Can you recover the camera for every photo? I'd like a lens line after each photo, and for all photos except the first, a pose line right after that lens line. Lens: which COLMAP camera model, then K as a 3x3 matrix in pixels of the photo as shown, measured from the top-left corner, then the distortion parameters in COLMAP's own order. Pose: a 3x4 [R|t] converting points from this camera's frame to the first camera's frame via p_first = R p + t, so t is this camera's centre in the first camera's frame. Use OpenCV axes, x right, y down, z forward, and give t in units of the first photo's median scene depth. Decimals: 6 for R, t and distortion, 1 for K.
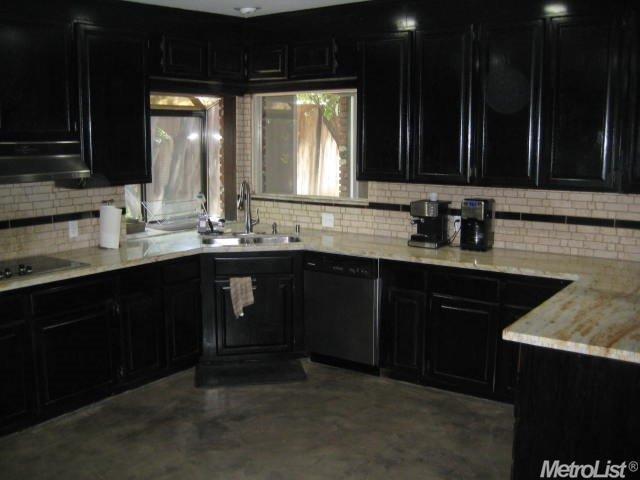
lens RADIAL K [[659.5, 0, 321.9], [0, 659.5, 242.0], [0, 0, 1]] dist [-0.113225, 0.000000]
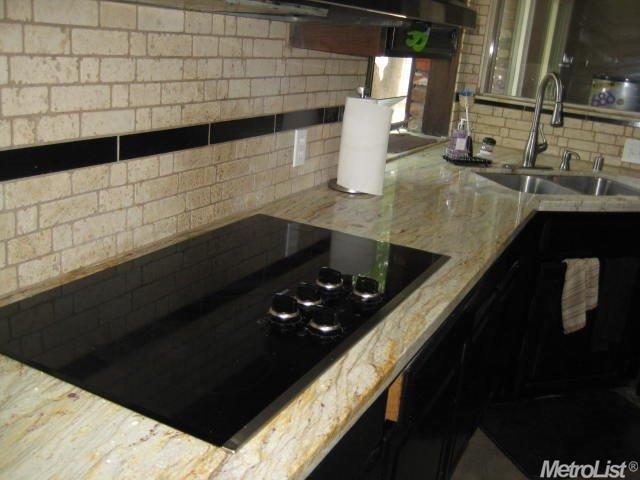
lens RADIAL K [[659.5, 0, 319.8], [0, 659.5, 240.8], [0, 0, 1]] dist [-0.113225, 0.000000]
pose [[0.986309, 0.040769, 0.159788, -0.440996], [-0.064580, 0.987058, 0.146783, -0.024266], [-0.151736, -0.155093, 0.976178, 0.557341]]
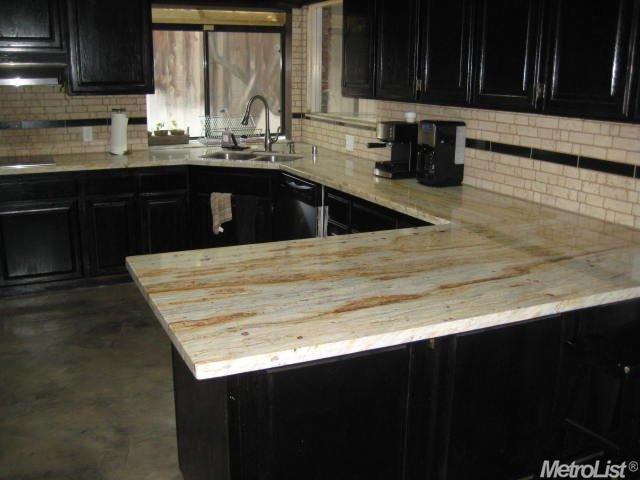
lens RADIAL K [[659.5, 0, 320.0], [0, 659.5, 236.5], [0, 0, 1]] dist [-0.113225, 0.000000]
pose [[0.869541, 0.126982, -0.477258, 0.508087], [-0.084955, 0.990434, 0.108736, -0.000739], [0.486500, -0.054005, 0.872010, 0.226167]]
